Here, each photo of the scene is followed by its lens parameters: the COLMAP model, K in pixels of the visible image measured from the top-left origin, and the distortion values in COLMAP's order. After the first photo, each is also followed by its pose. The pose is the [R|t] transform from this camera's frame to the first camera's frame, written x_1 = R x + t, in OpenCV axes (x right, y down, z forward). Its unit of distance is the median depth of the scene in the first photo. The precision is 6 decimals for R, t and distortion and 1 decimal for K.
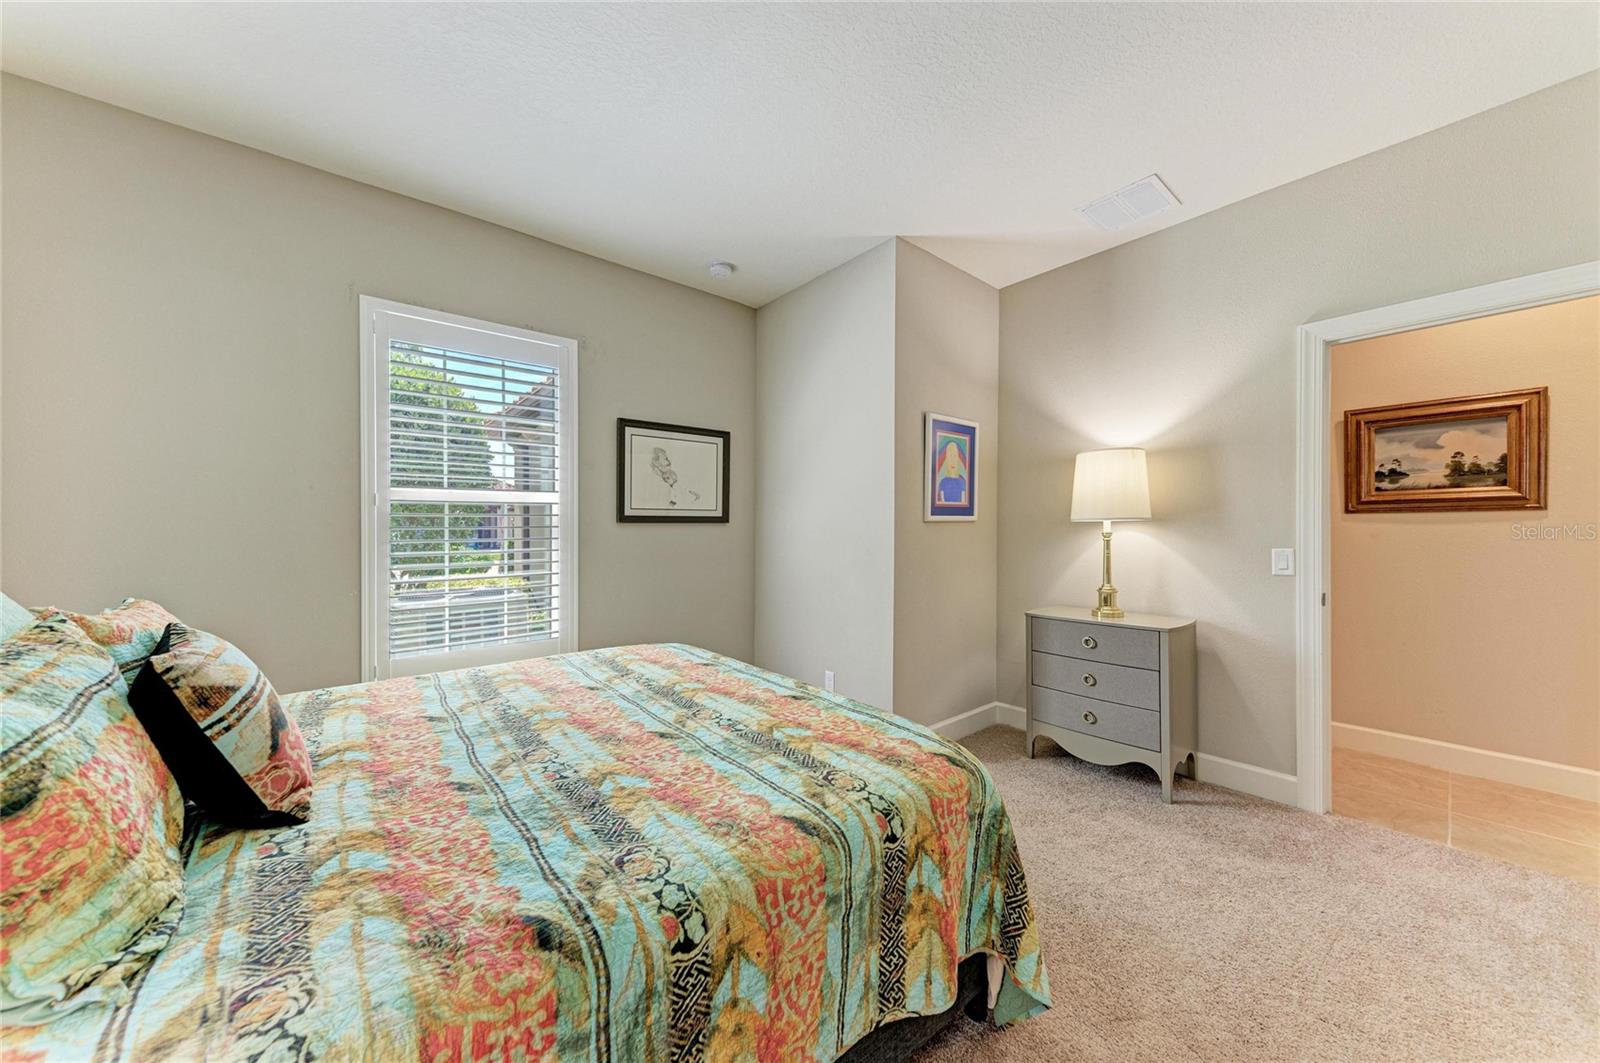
lens RADIAL K [[547.0, 0, 800.6], [0, 547.0, 533.4], [0, 0, 1]] dist [0.018950, -0.005179]
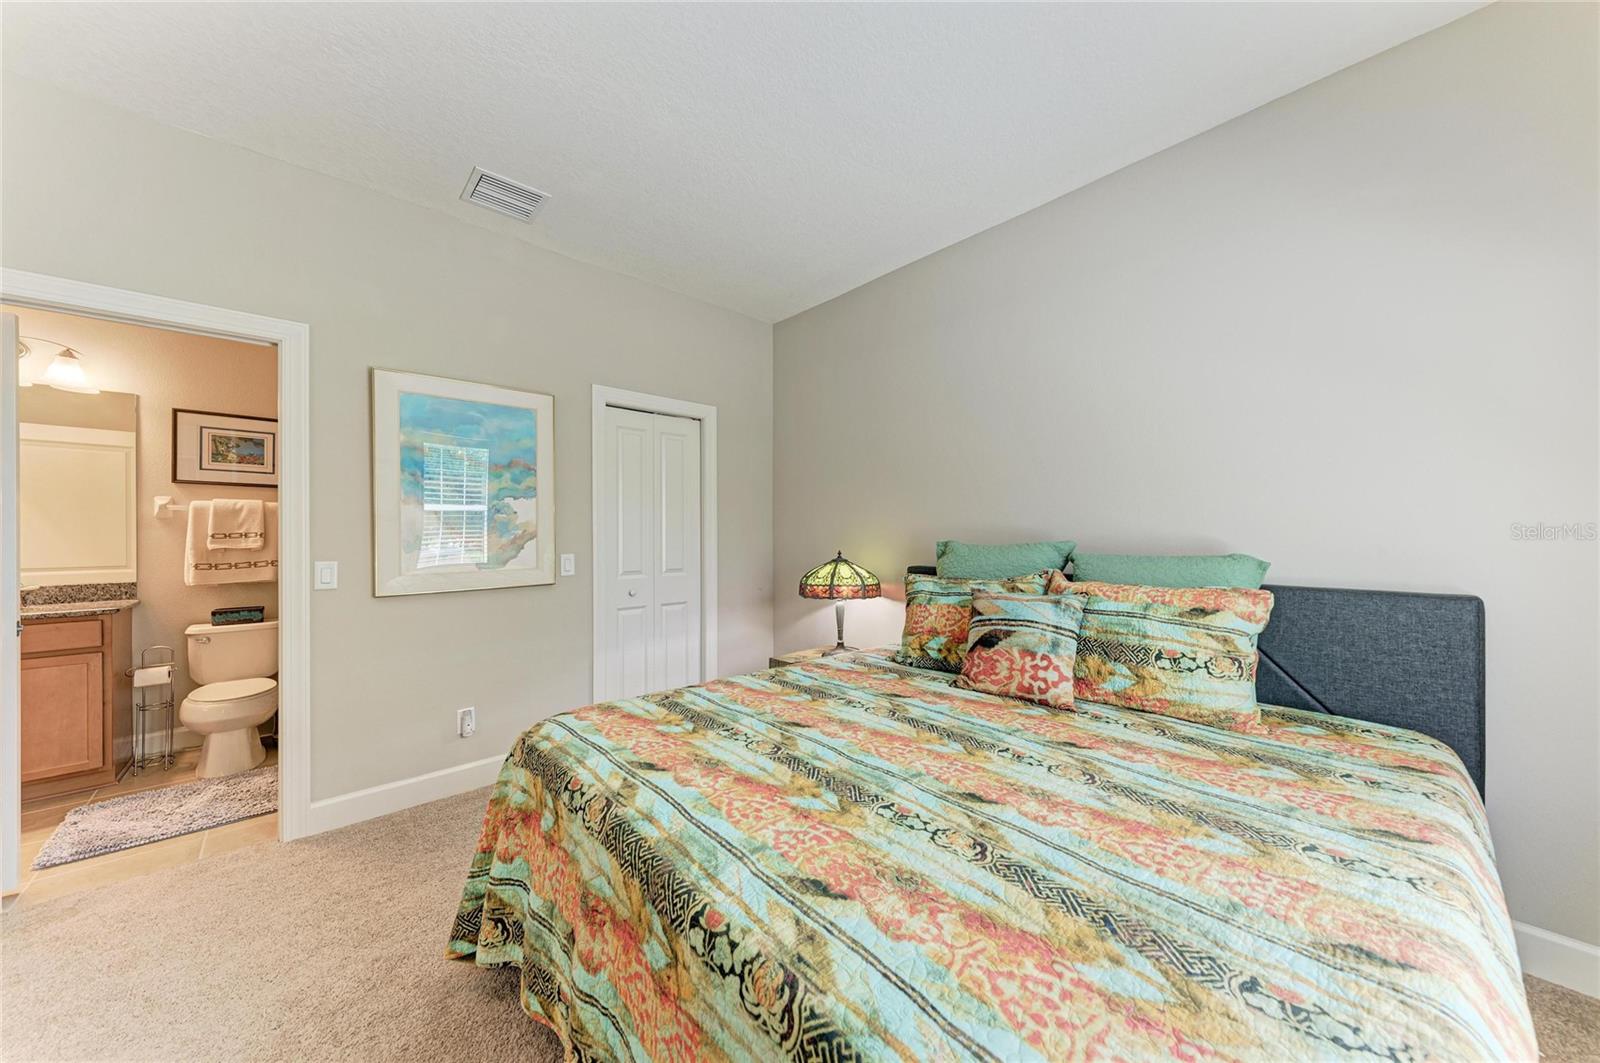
lens RADIAL K [[547.0, 0, 800.6], [0, 547.0, 533.4], [0, 0, 1]] dist [0.018950, -0.005179]
pose [[-0.997857, 0.012194, -0.064293, -0.158521], [0.012202, 0.999926, 0.000264, -0.007275], [0.064292, -0.000522, -0.997931, 1.684739]]
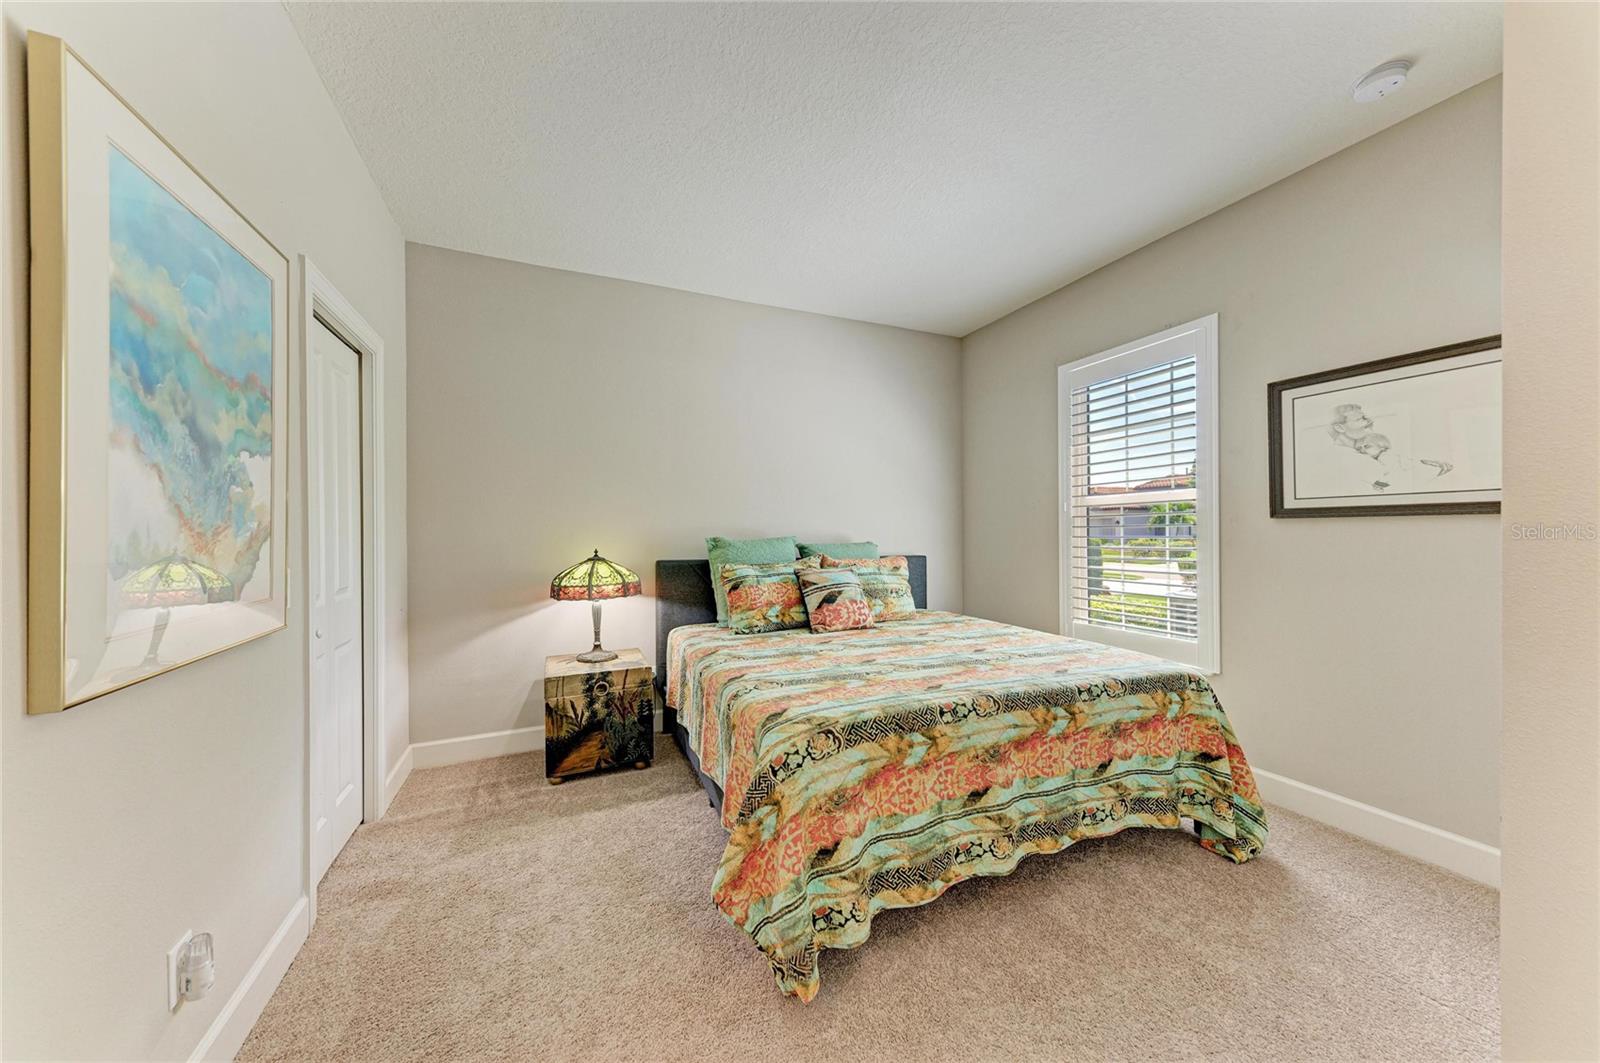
lens RADIAL K [[547.0, 0, 800.6], [0, 547.0, 533.4], [0, 0, 1]] dist [0.018950, -0.005179]
pose [[-0.267696, 0.011796, -0.963431, 1.063609], [0.002699, 0.999930, 0.011493, -0.015850], [0.963500, 0.000476, -0.267709, 1.002047]]
